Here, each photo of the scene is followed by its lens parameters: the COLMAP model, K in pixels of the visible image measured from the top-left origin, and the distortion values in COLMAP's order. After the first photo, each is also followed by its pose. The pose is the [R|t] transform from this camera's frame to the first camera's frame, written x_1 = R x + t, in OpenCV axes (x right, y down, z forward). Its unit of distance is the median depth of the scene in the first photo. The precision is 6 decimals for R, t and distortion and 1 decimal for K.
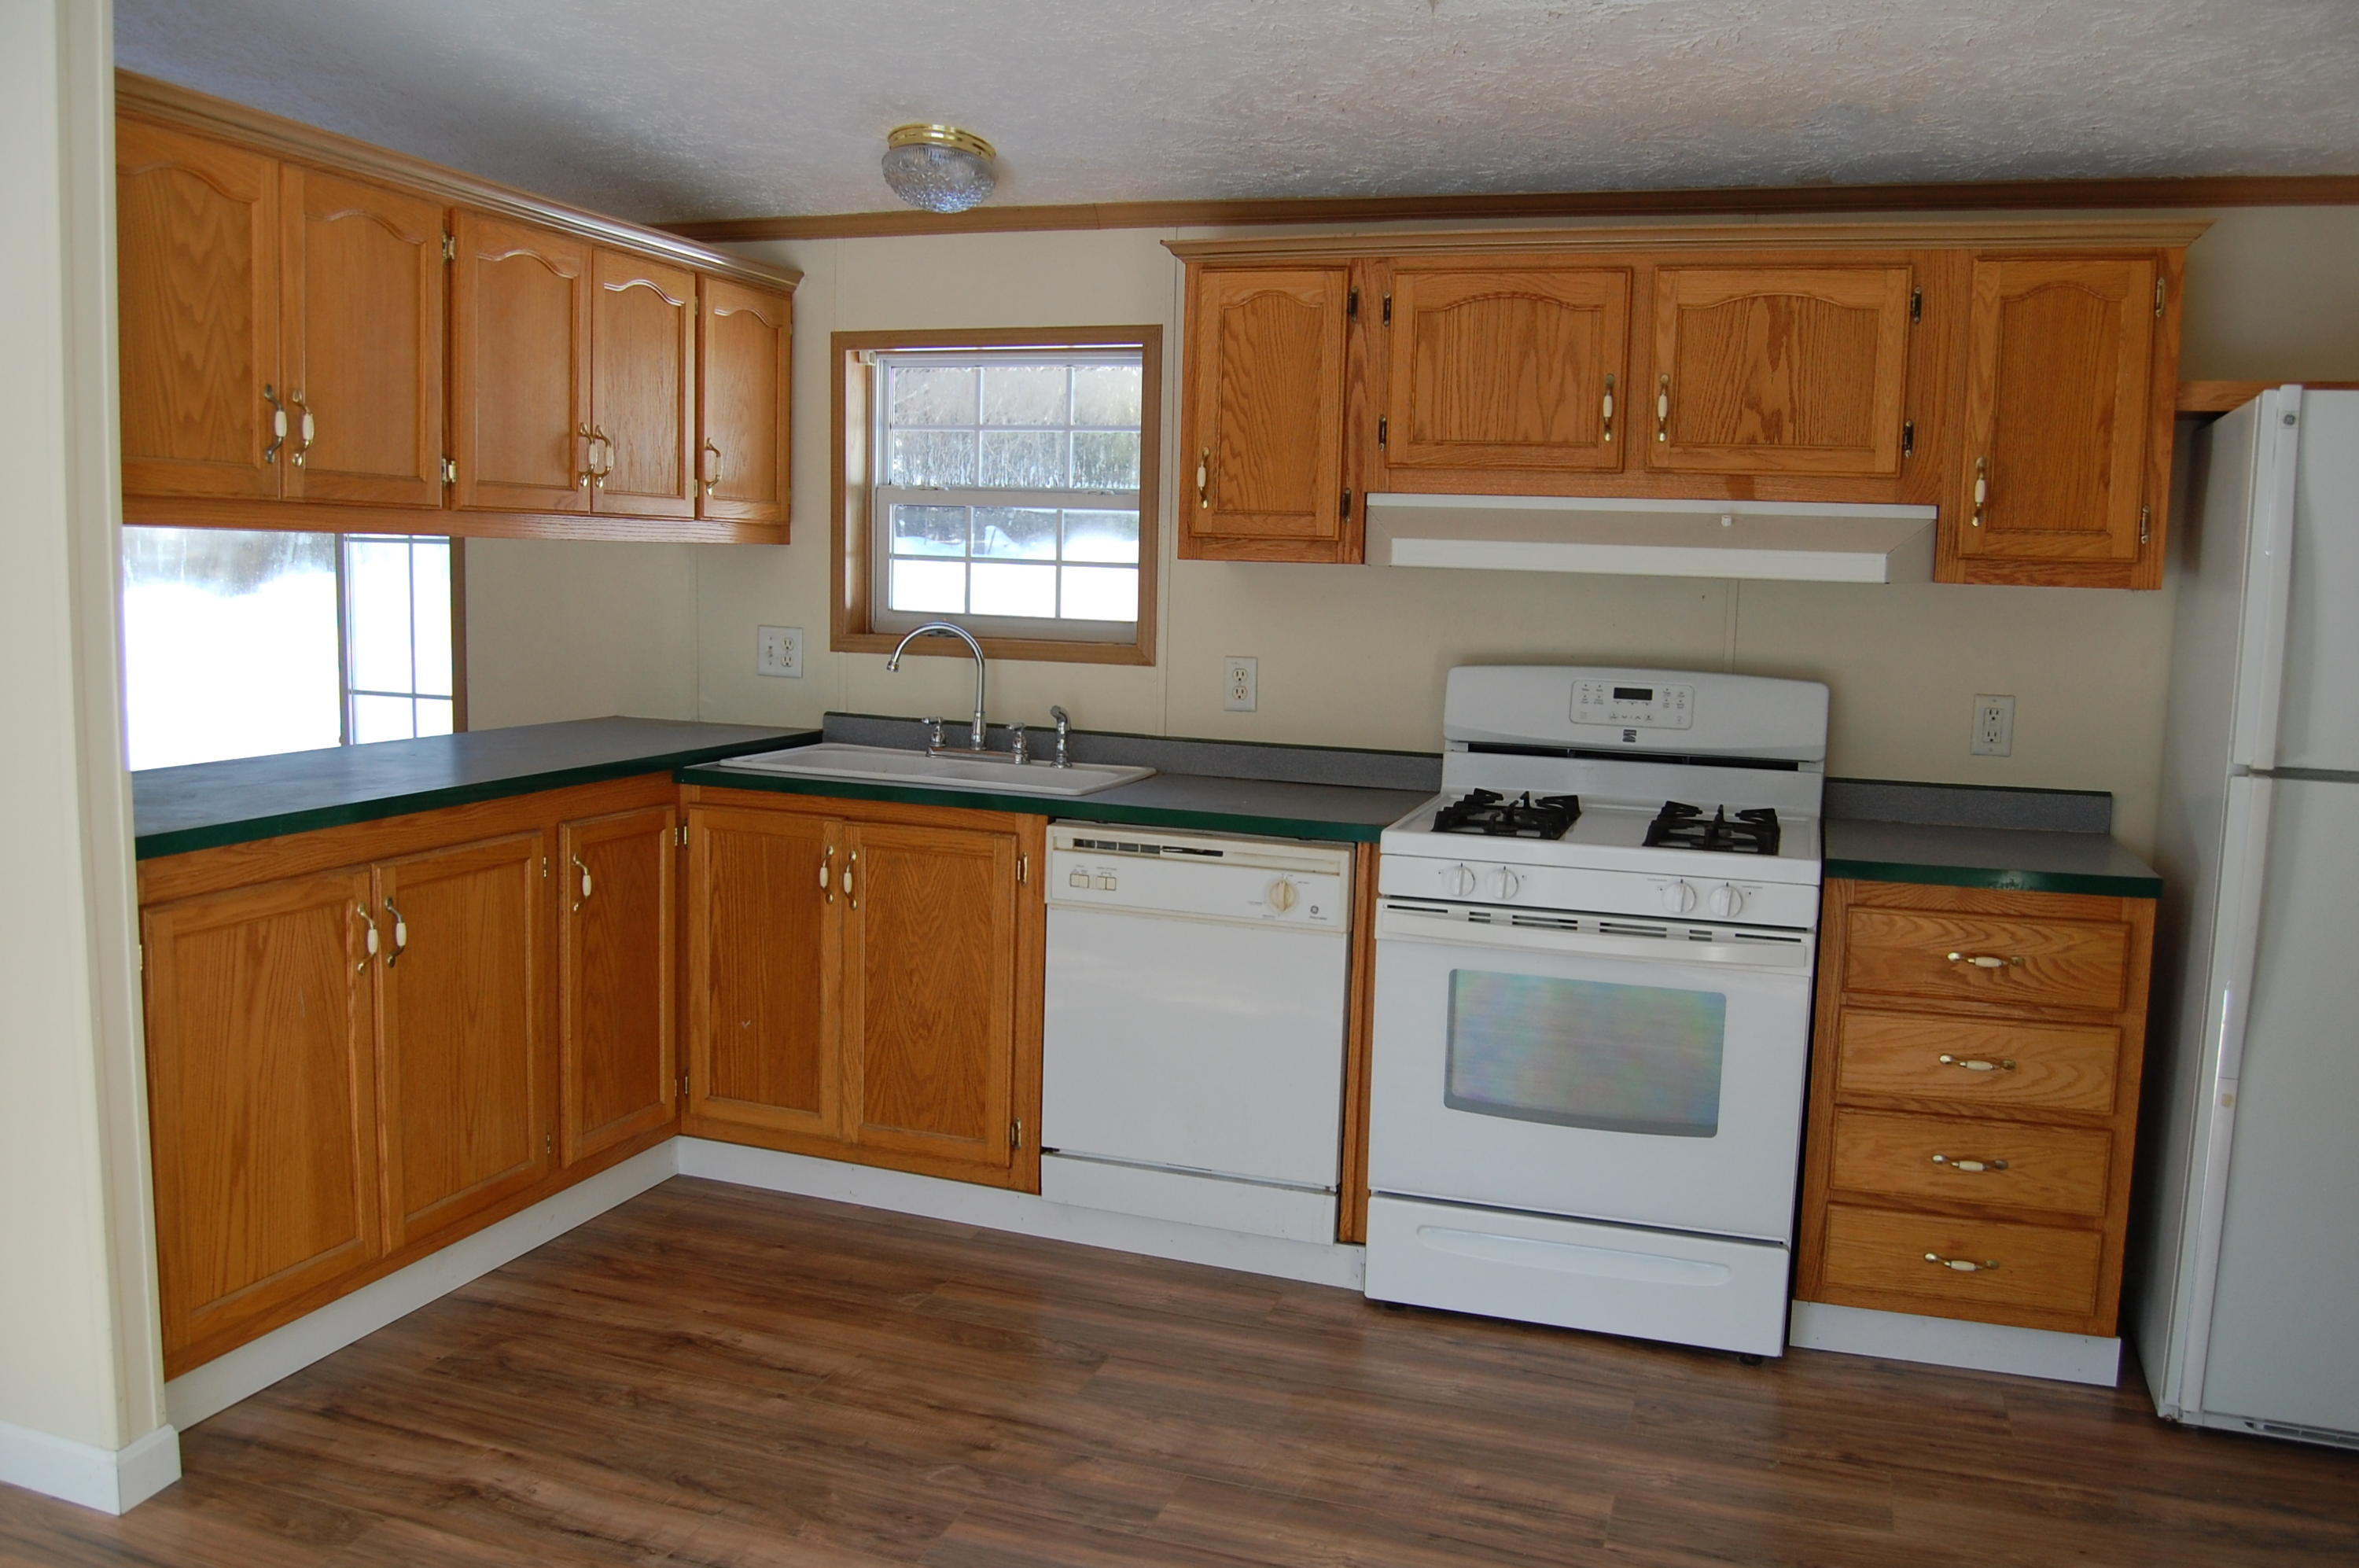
lens RADIAL K [[1834.9, 0, 1179.5], [0, 1834.9, 784.0], [0, 0, 1]] dist [-0.102923, 0.050659]
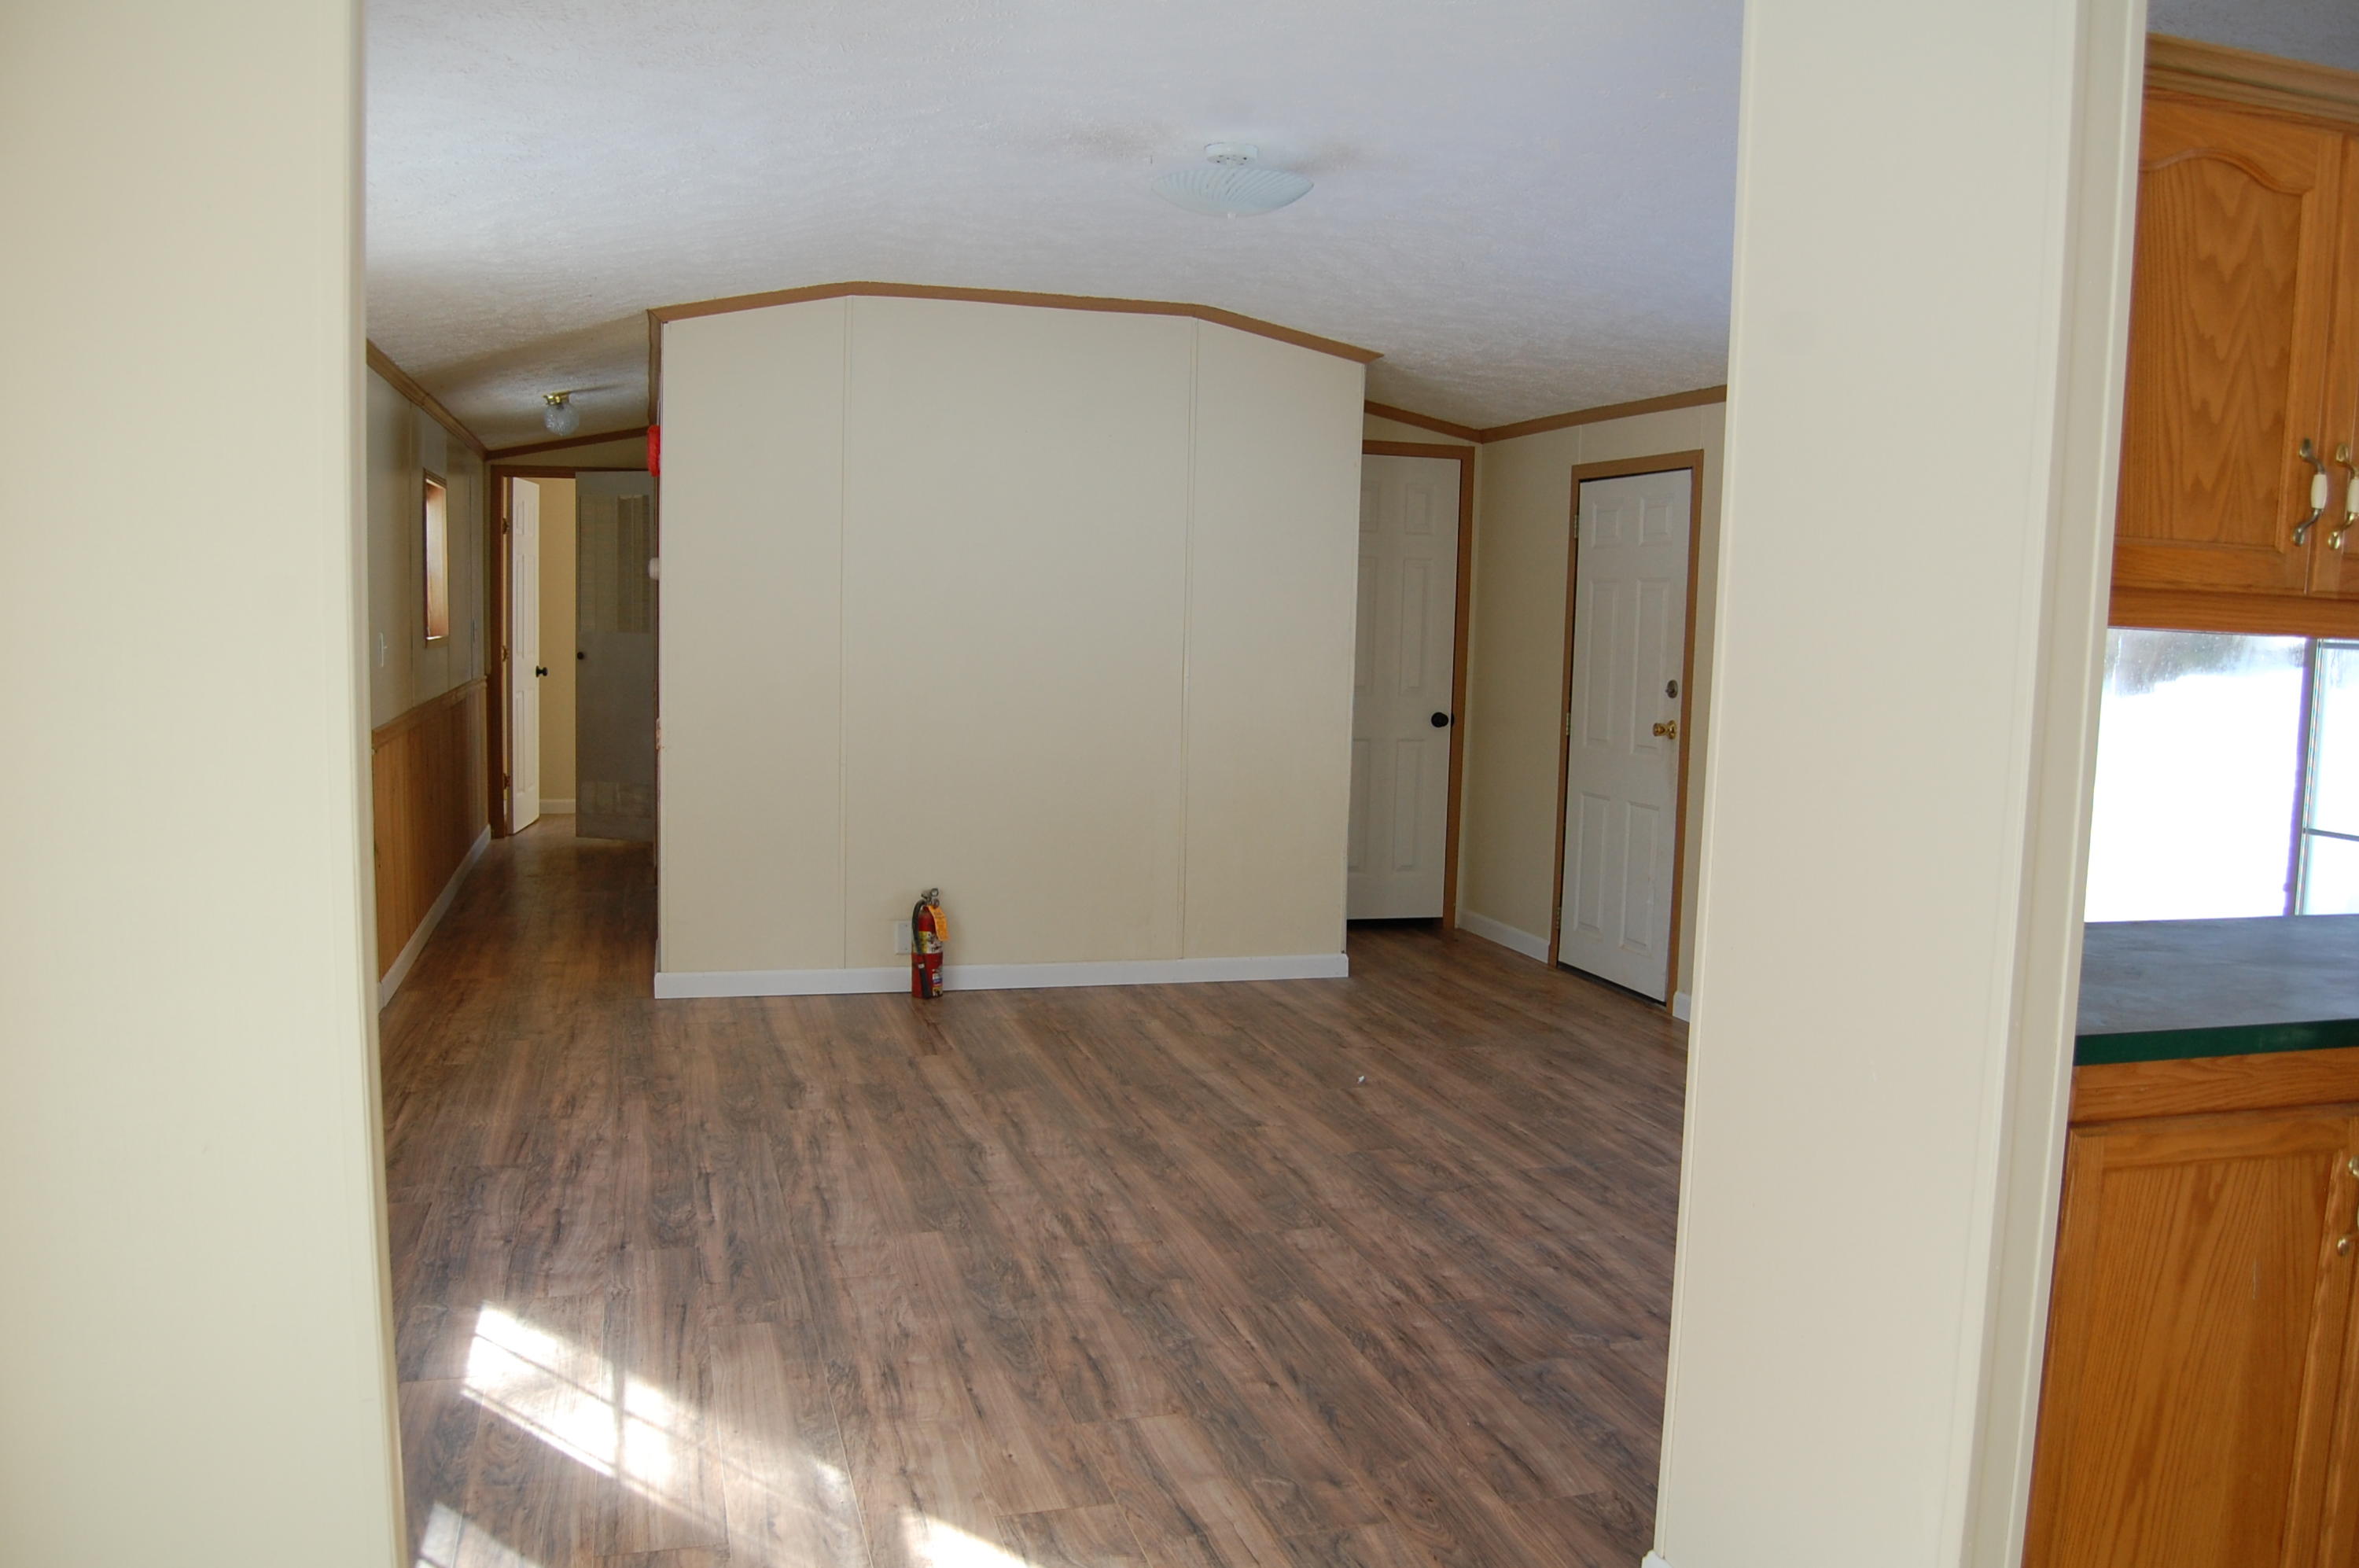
lens RADIAL K [[1834.9, 0, 1179.5], [0, 1834.9, 784.0], [0, 0, 1]] dist [-0.102923, 0.050659]
pose [[0.566316, 0.071706, -0.821063, -0.167191], [-0.115470, 0.993286, 0.007103, -0.034688], [0.816060, 0.090786, 0.570793, 0.221876]]
